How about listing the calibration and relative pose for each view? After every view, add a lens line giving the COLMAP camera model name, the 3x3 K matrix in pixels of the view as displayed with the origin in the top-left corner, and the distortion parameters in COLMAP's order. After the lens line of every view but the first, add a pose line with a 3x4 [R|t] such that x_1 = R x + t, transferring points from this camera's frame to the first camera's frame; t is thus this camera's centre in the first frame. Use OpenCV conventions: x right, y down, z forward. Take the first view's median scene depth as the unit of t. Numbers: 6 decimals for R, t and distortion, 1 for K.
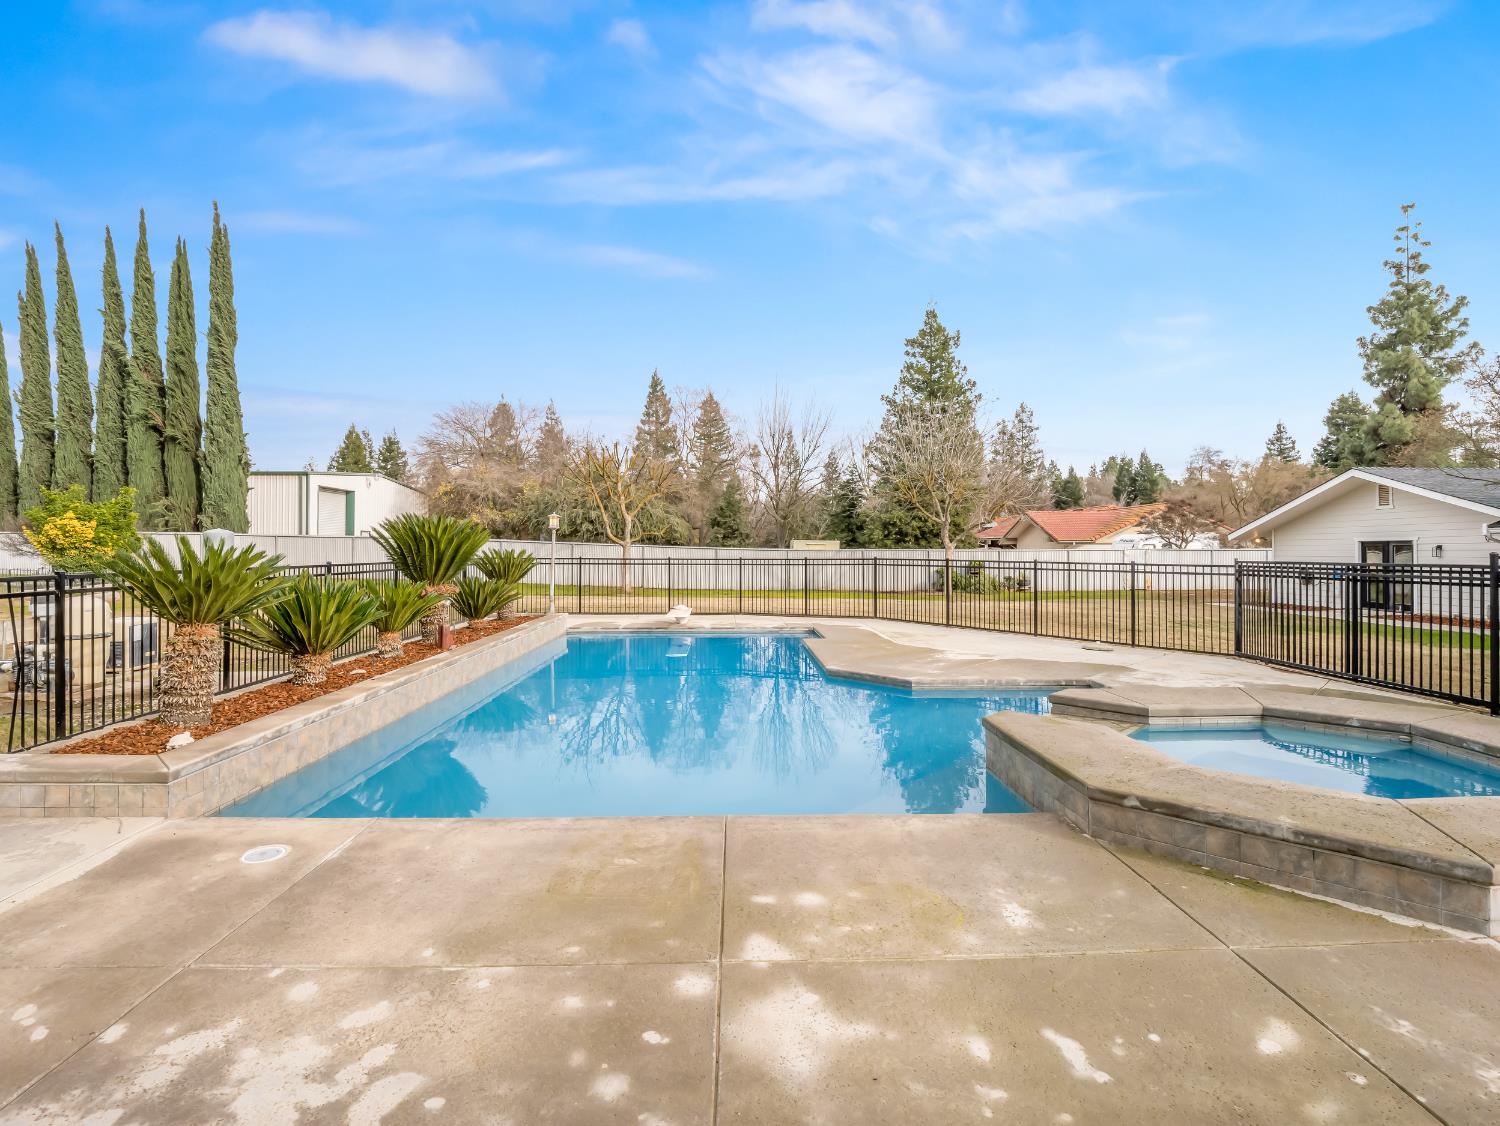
lens RADIAL K [[738.4, 0, 732.1], [0, 738.4, 539.8], [0, 0, 1]] dist [-0.011253, -0.003215]
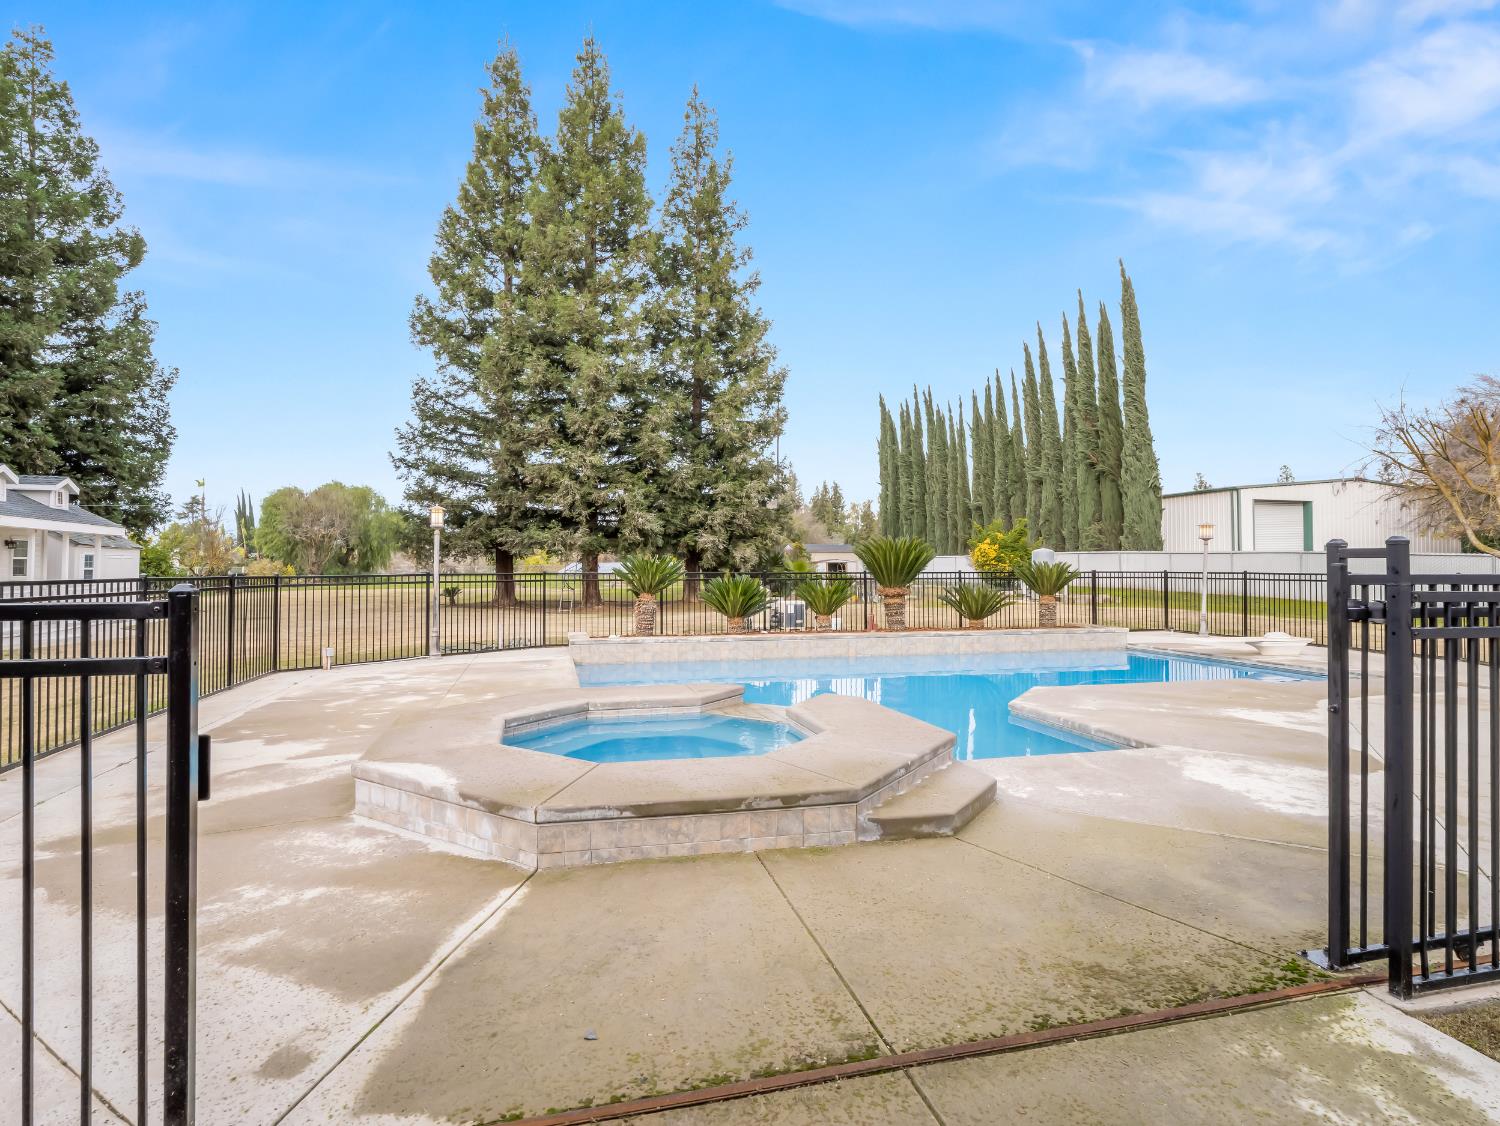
lens RADIAL K [[769.9, 0, 732.5], [0, 769.9, 553.6], [0, 0, 1]] dist [-0.001867, -0.005770]
pose [[0.221153, -0.019472, -0.975045, 0.342587], [0.012670, 0.999774, -0.017092, 0.007503], [0.975157, -0.008574, 0.221349, 0.146403]]
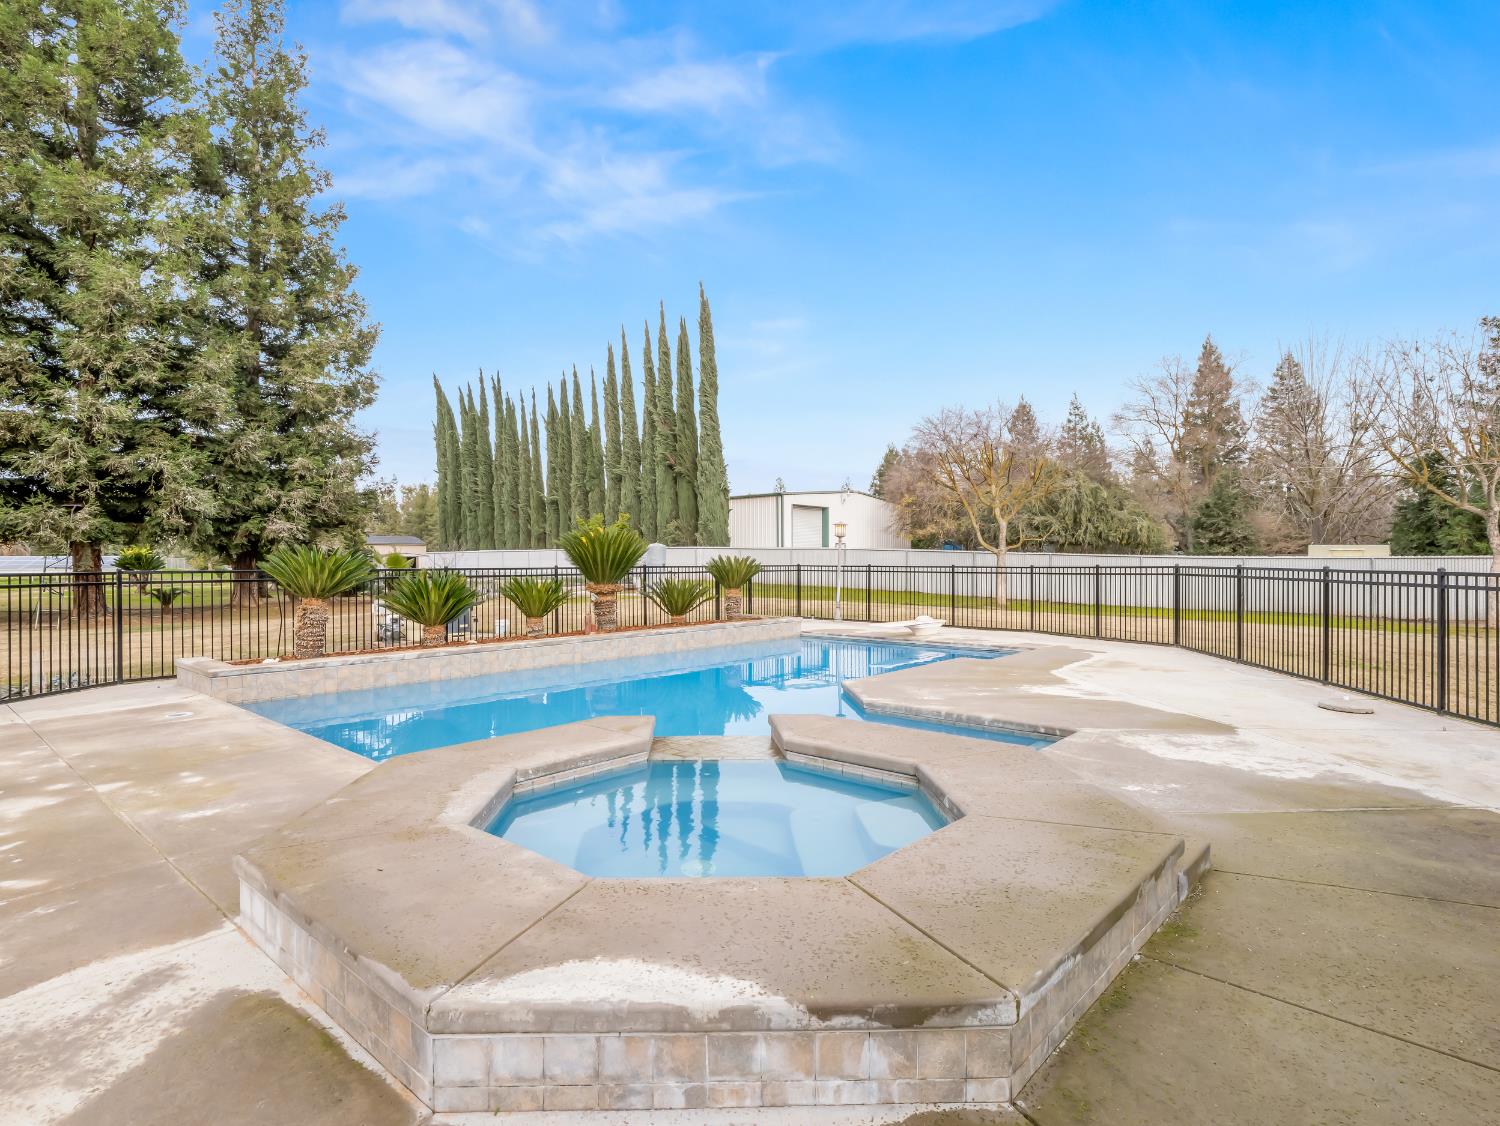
lens RADIAL K [[769.9, 0, 734.0], [0, 769.9, 561.8], [0, 0, 1]] dist [-0.001867, -0.005770]
pose [[0.731667, -0.002482, -0.681658, 0.244913], [0.011593, 0.999894, 0.008803, 0.005840], [0.681564, -0.014343, 0.731618, 0.076670]]
